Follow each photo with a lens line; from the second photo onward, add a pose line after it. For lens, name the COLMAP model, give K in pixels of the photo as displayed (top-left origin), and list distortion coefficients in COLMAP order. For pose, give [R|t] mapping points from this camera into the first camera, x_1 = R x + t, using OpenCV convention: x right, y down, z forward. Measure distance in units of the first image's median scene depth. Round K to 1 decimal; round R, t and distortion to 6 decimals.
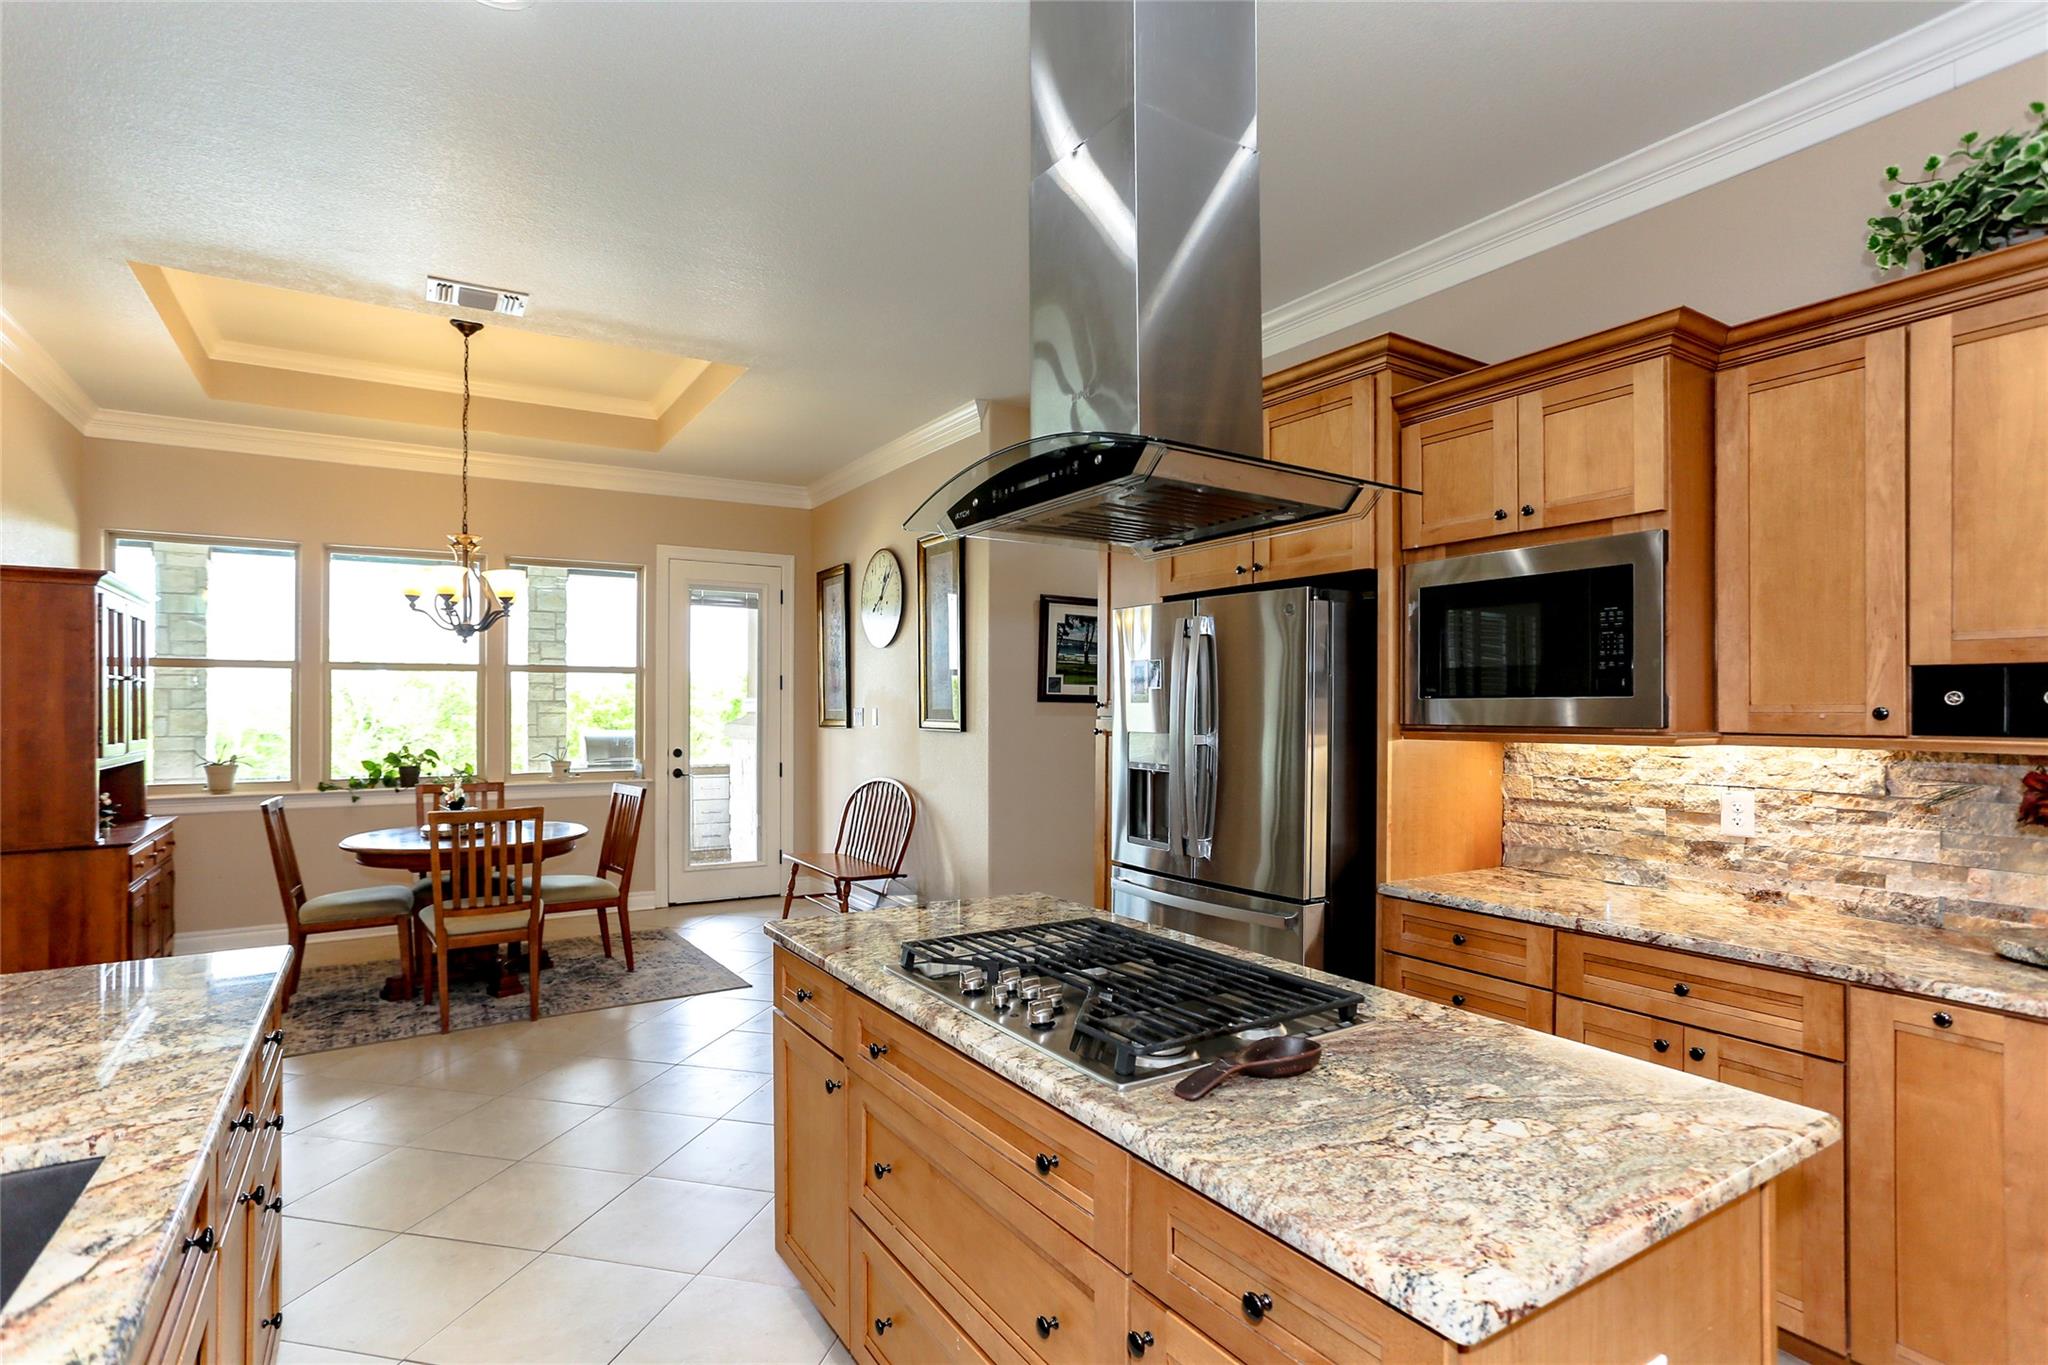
lens RADIAL K [[1020.0, 0, 1051.6], [0, 1020.0, 686.8], [0, 0, 1]] dist [-0.057322, 0.038222]
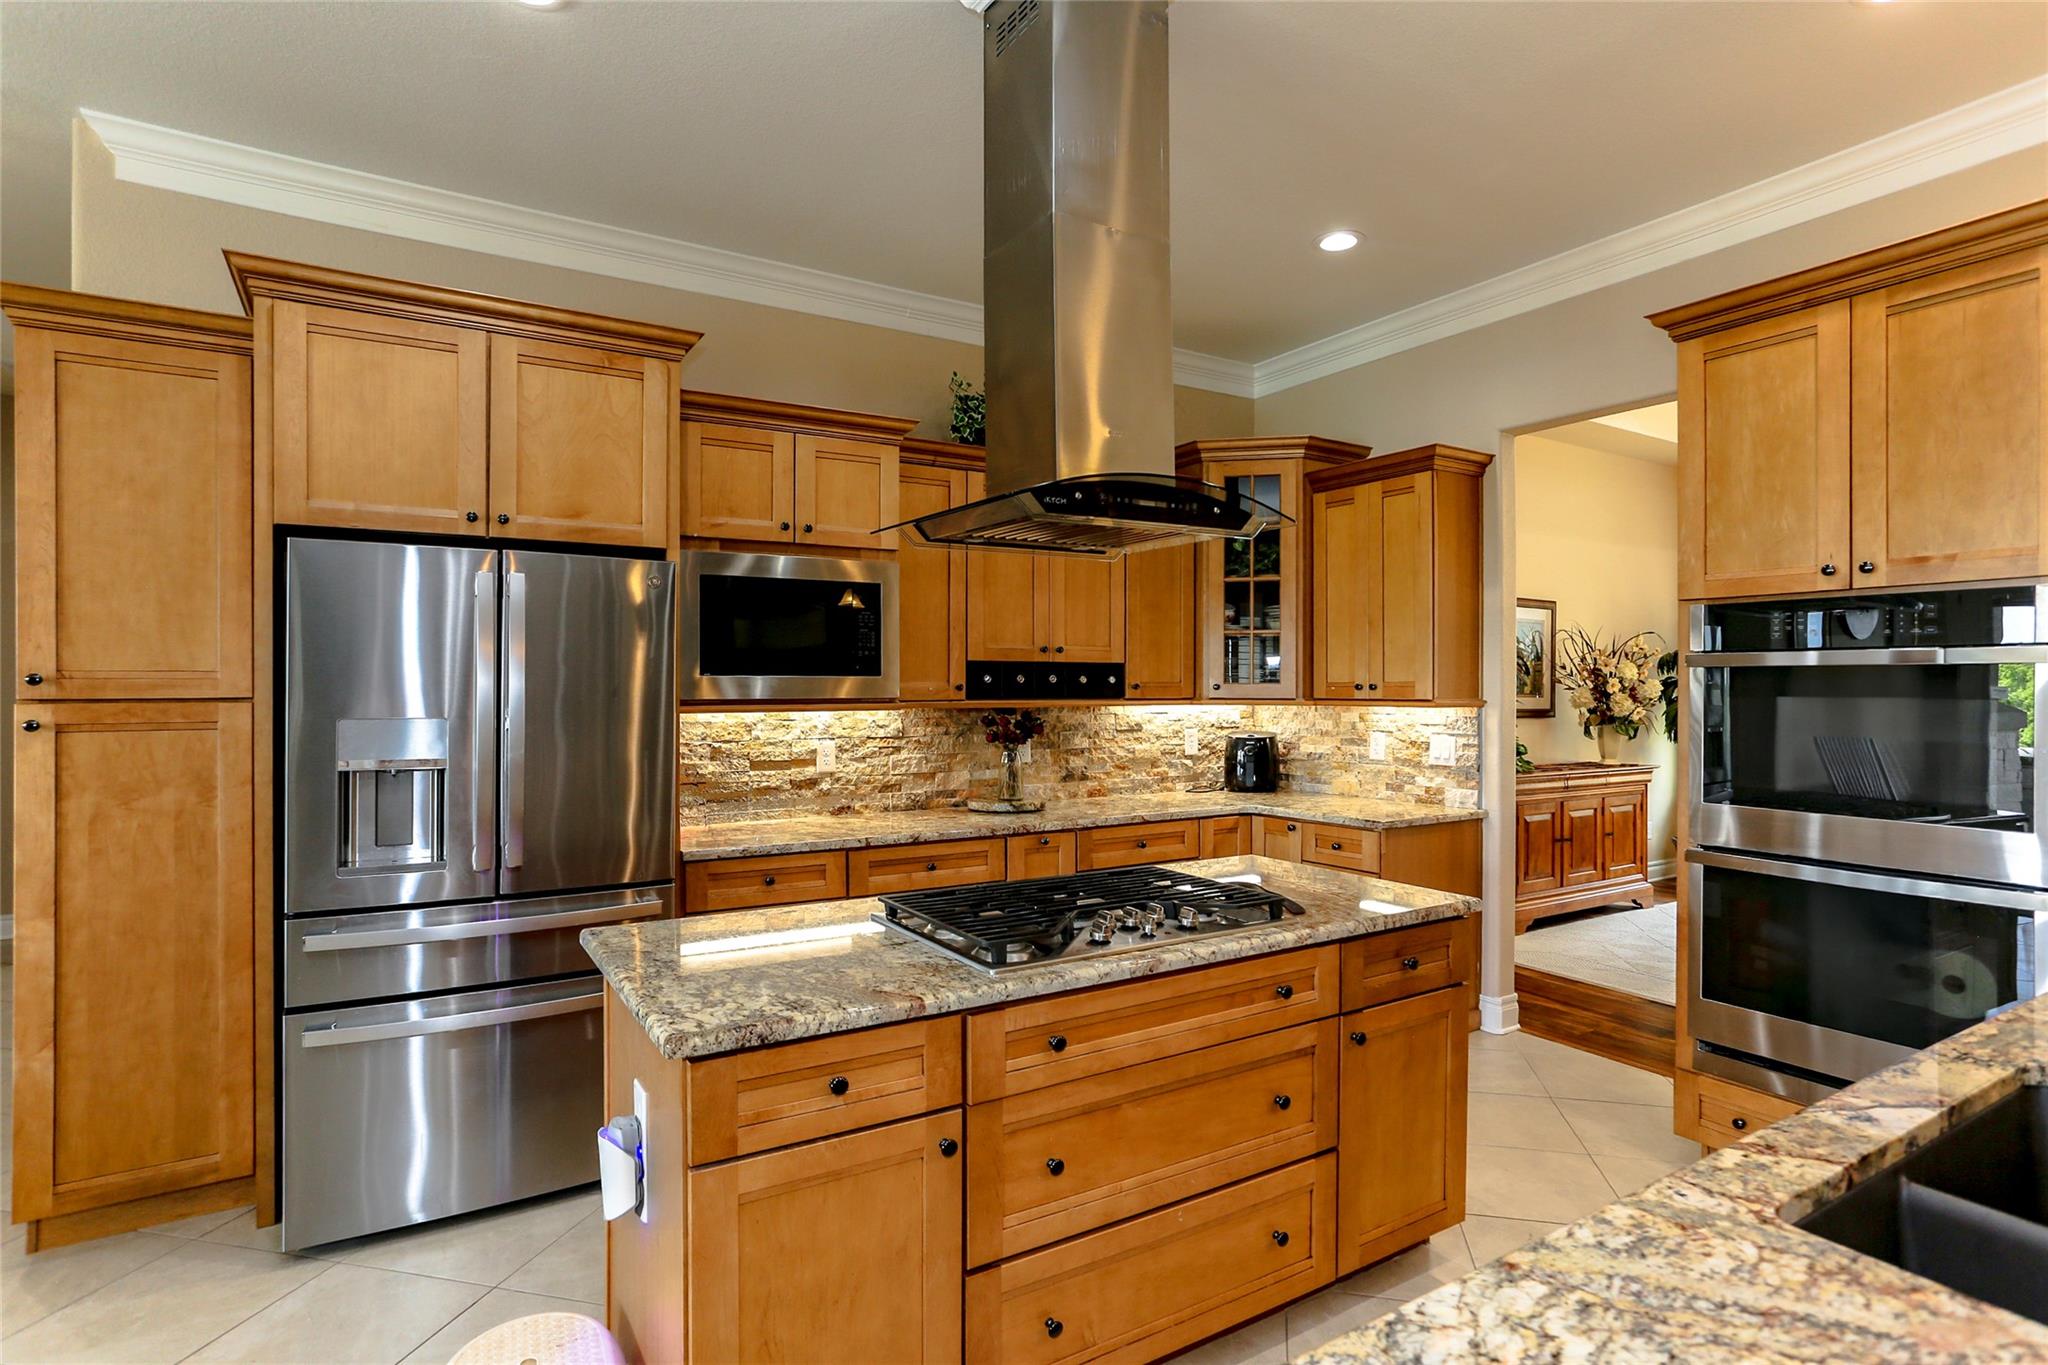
lens RADIAL K [[1031.4, 0, 962.8], [0, 1031.4, 685.2], [0, 0, 1]] dist [-0.059397, 0.048779]
pose [[0.058913, -0.003523, 0.998257, -0.795801], [-0.021559, 0.999756, 0.004801, 0.011052], [-0.998030, -0.021804, 0.058823, 0.717004]]
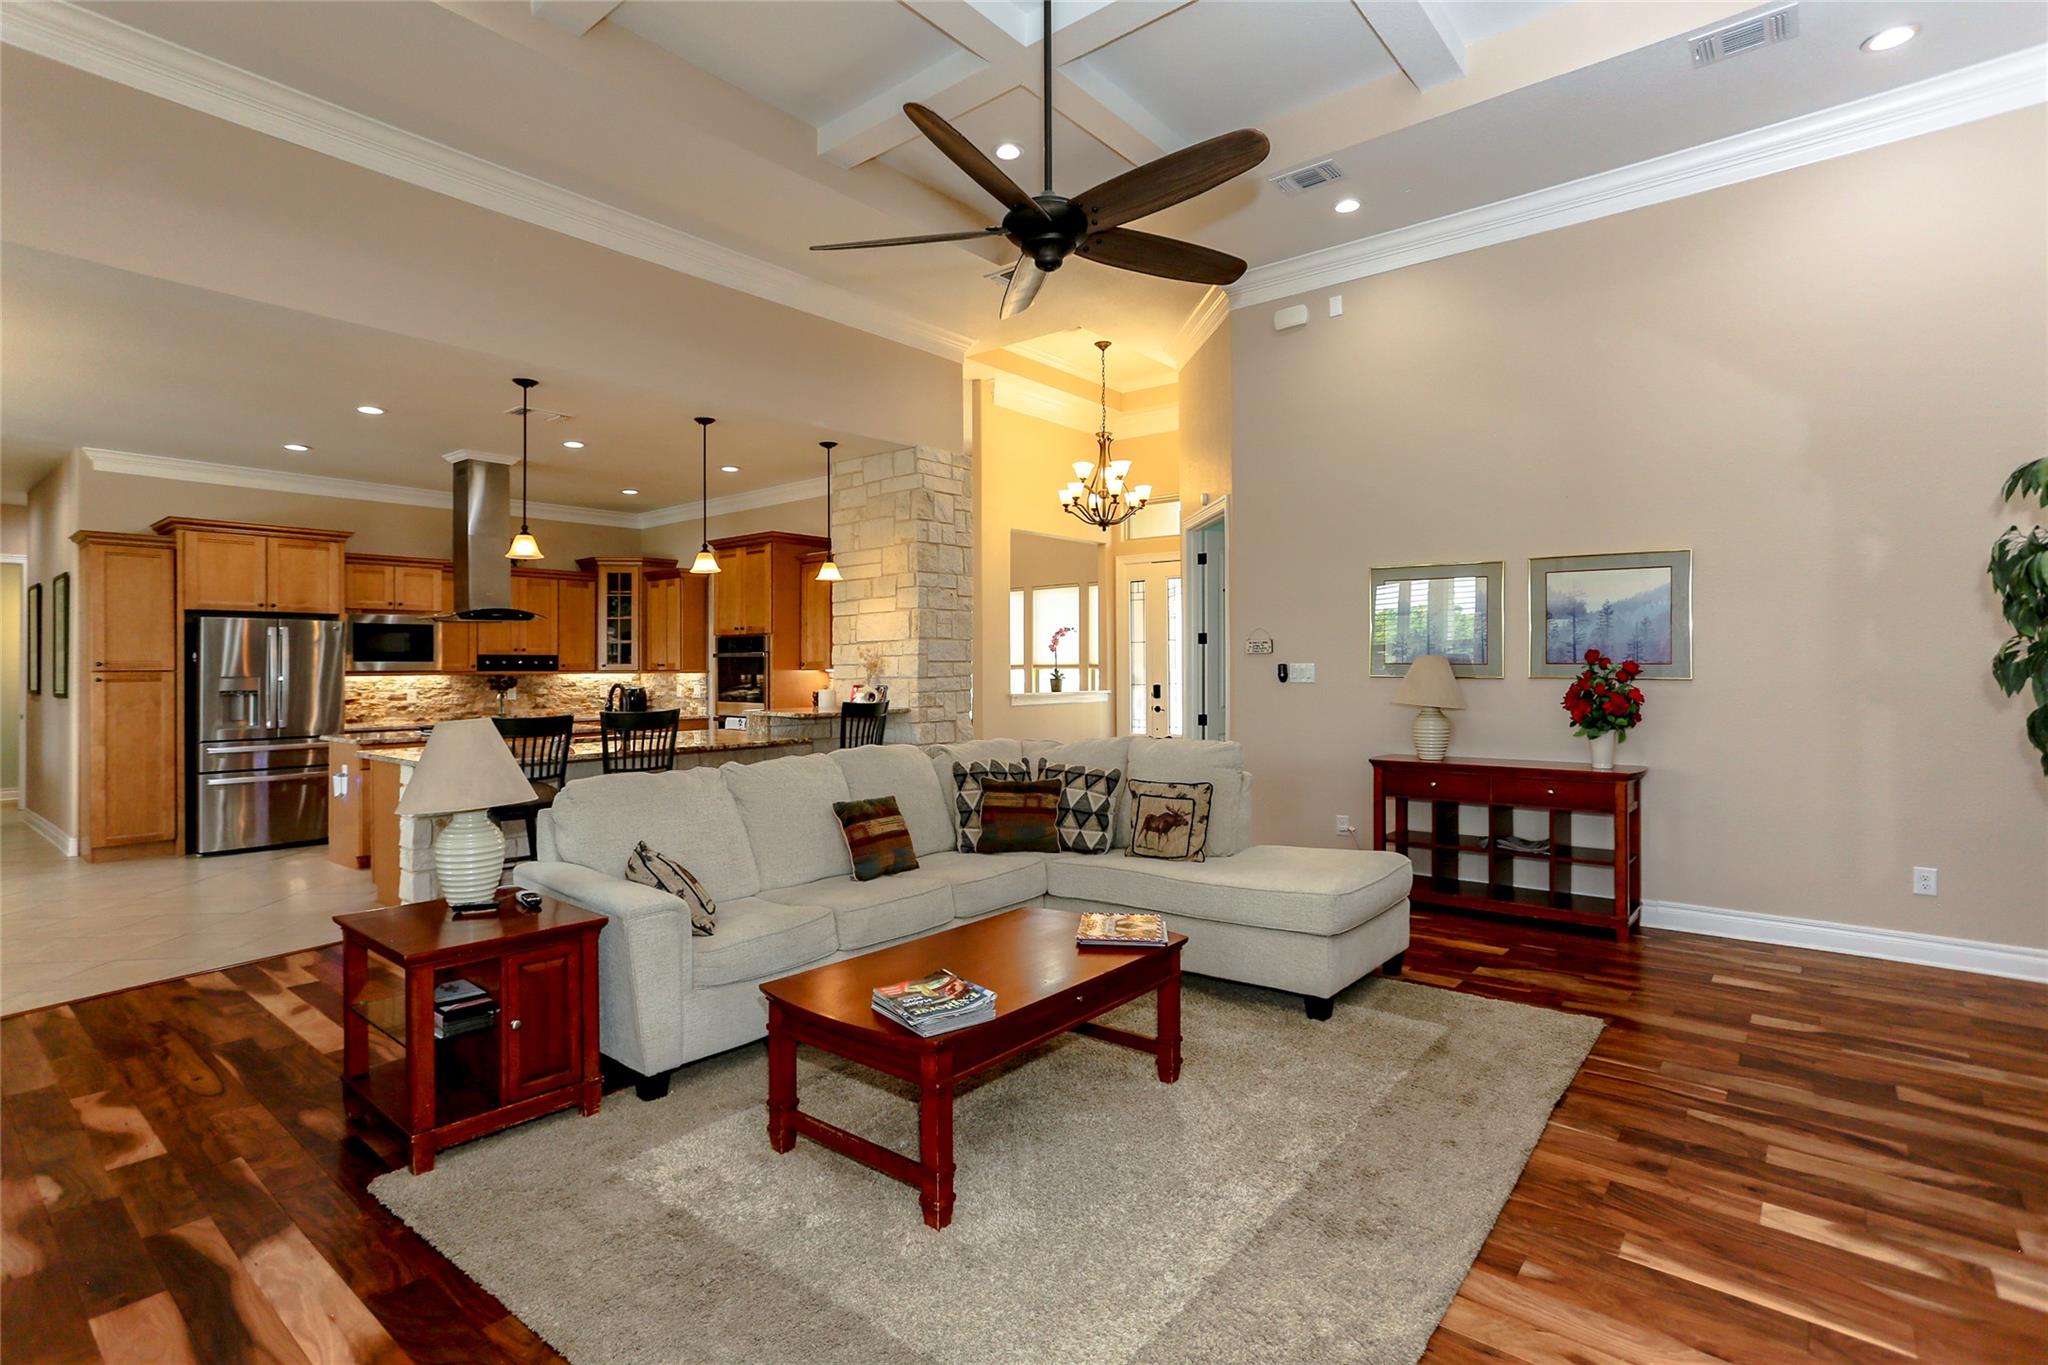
lens RADIAL K [[1012.5, 0, 934.4], [0, 1012.5, 659.6], [0, 0, 1]] dist [0.001148, 0.016664]
pose [[-0.241689, 0.003729, 0.970346, -3.077208], [-0.017463, 0.999814, -0.008192, 0.000160], [-0.970197, -0.018925, -0.241579, 0.115086]]
